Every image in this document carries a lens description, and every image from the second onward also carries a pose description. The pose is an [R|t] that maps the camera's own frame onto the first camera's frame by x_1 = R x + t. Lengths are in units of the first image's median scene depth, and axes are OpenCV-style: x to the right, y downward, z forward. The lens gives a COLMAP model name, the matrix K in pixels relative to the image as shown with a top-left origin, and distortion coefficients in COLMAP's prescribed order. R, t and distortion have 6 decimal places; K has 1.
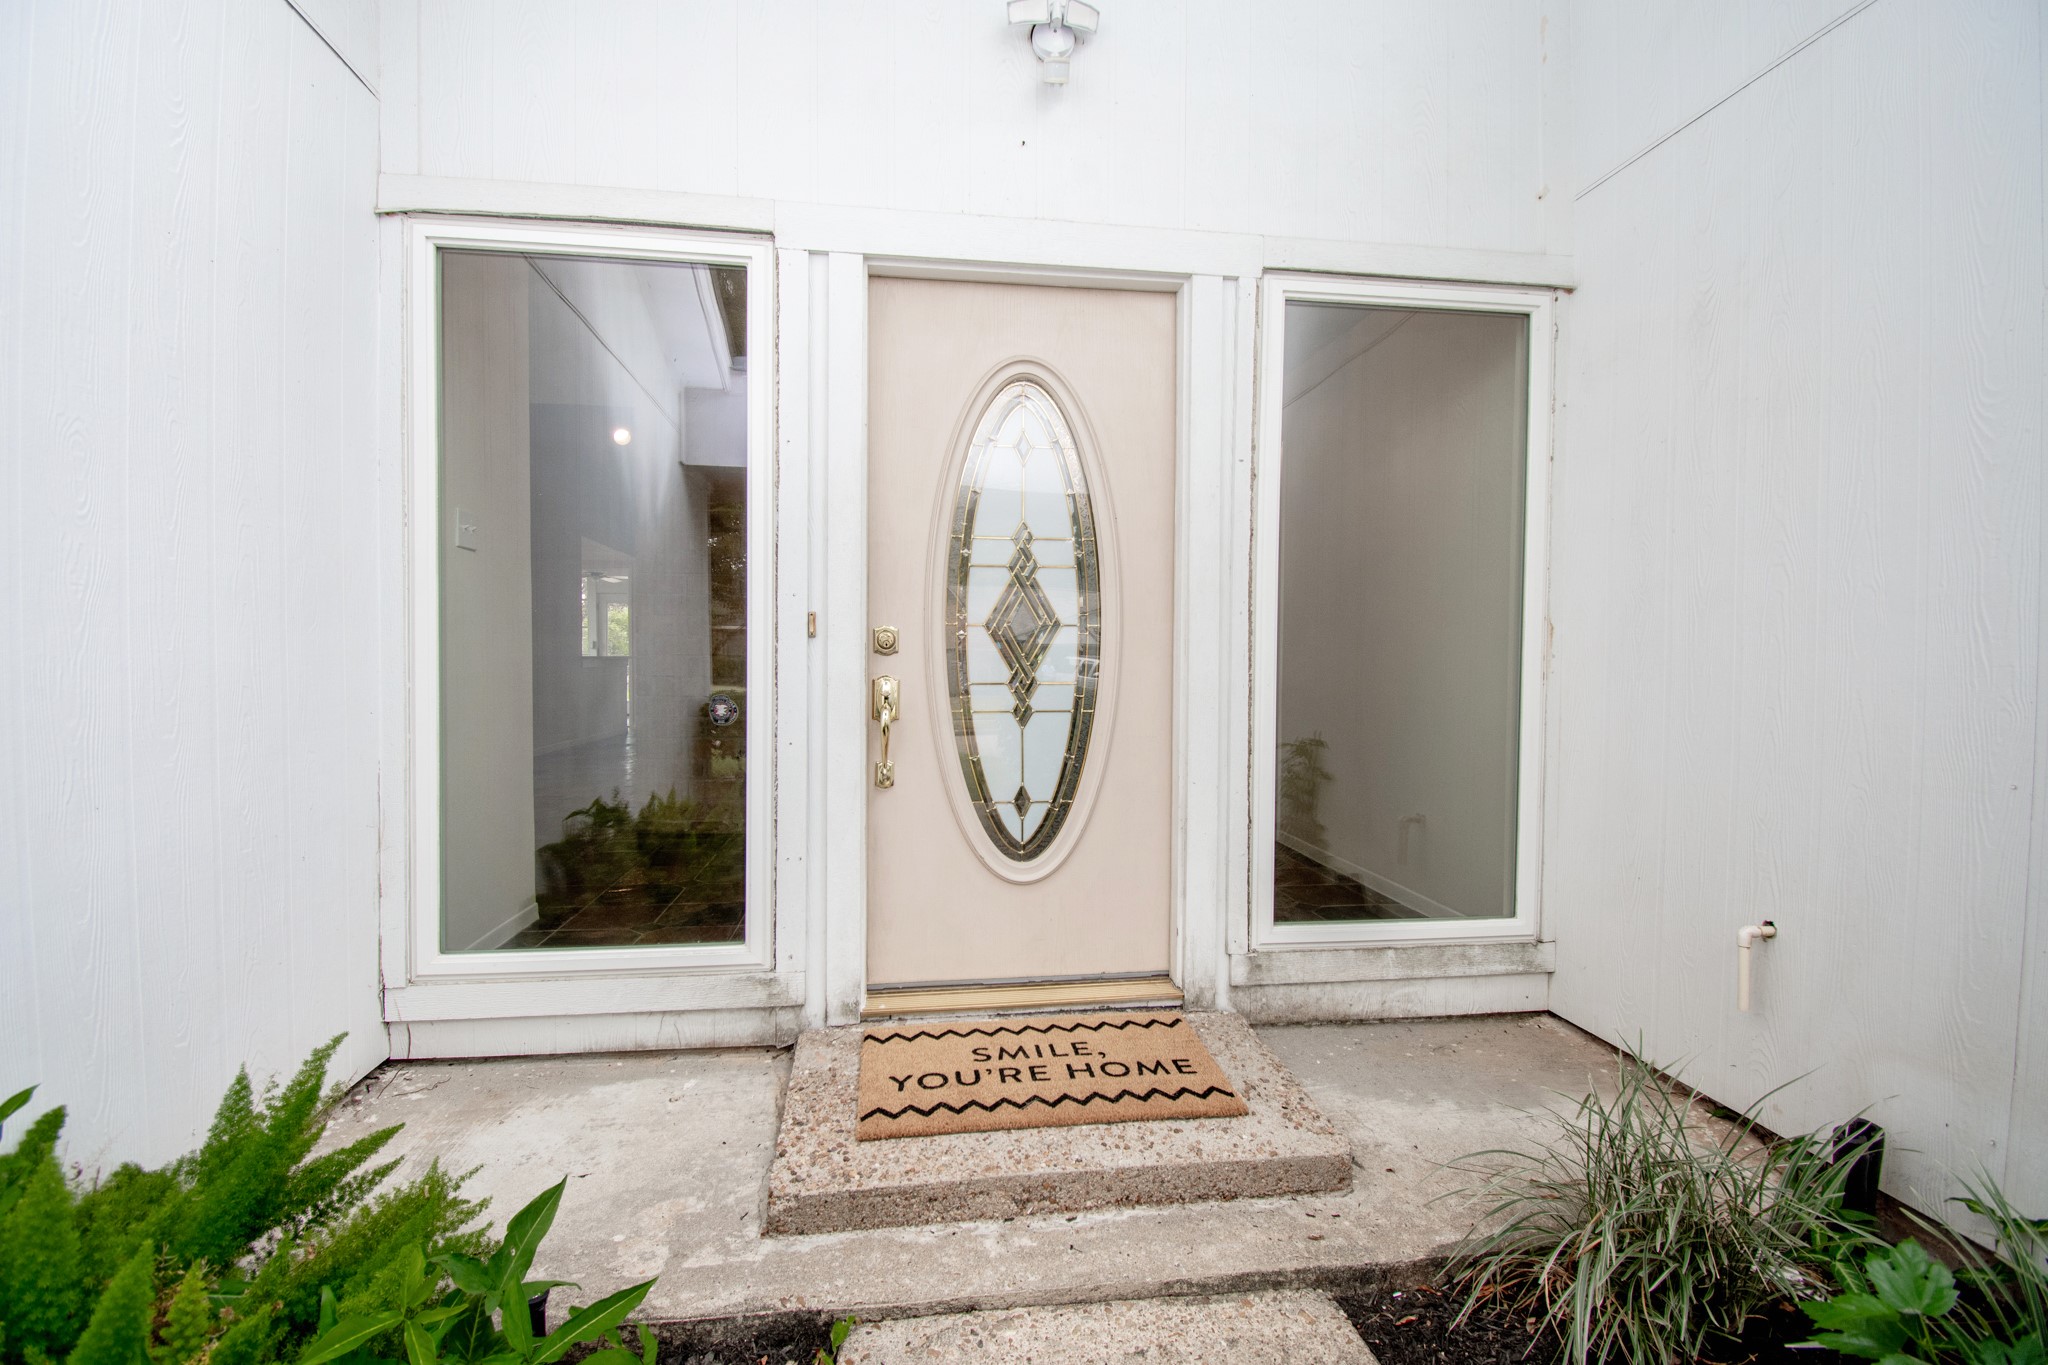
lens RADIAL K [[909.9, 0, 1021.2], [0, 909.9, 679.9], [0, 0, 1]] dist [0.003519, -0.013031]
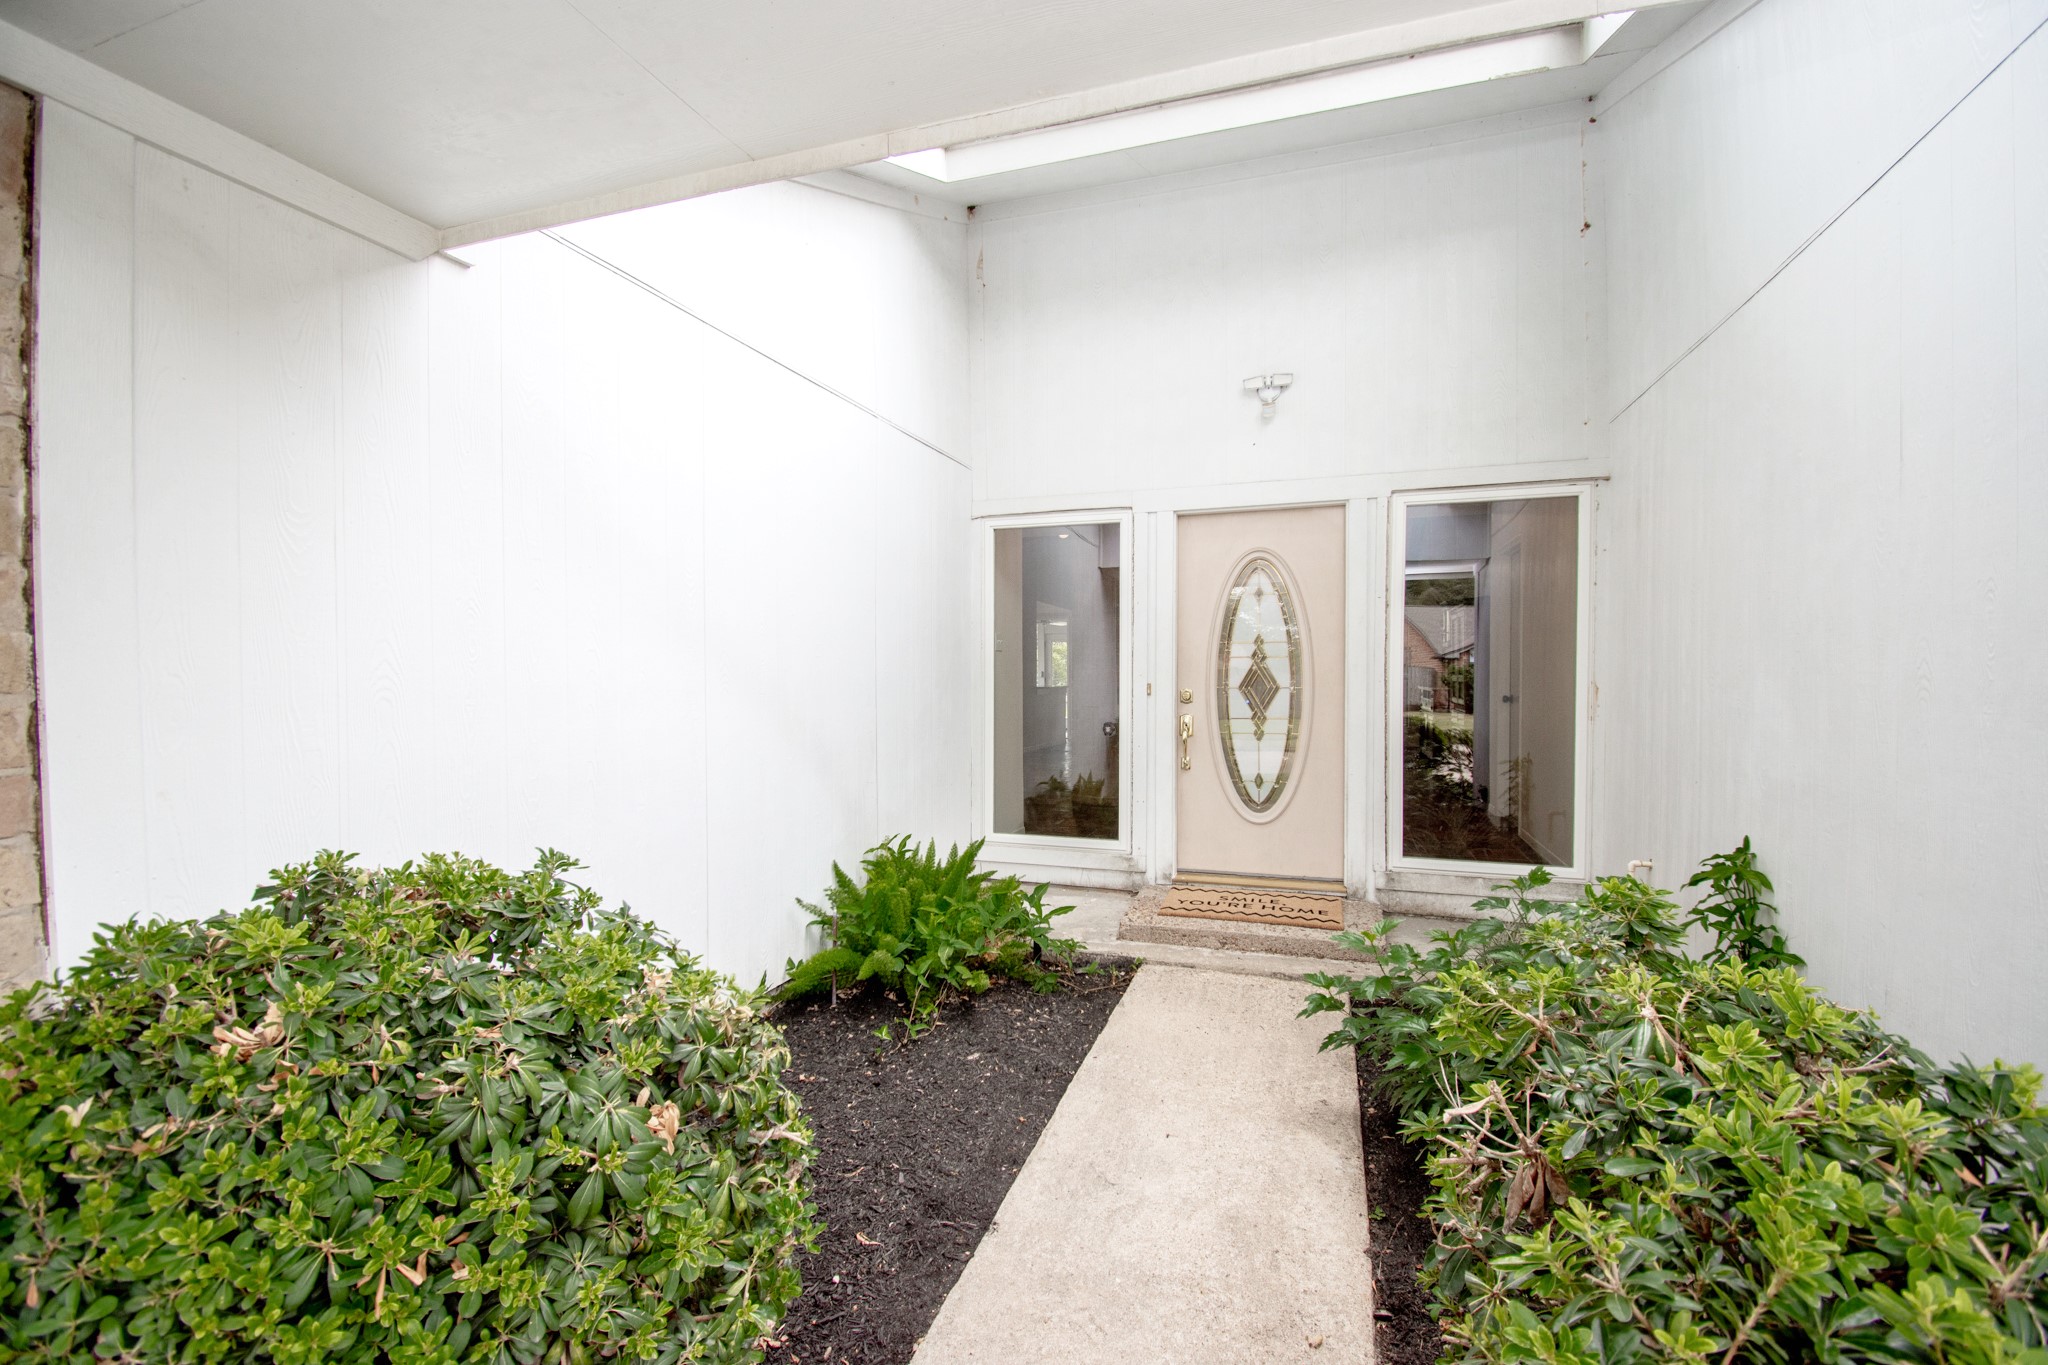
lens RADIAL K [[909.9, 0, 1023.2], [0, 909.9, 682.2], [0, 0, 1]] dist [0.003519, -0.013031]
pose [[0.898394, -0.001932, -0.439187, 0.405157], [-0.004435, 0.999899, -0.013471, -0.045549], [0.439169, 0.014050, 0.898295, -0.951421]]
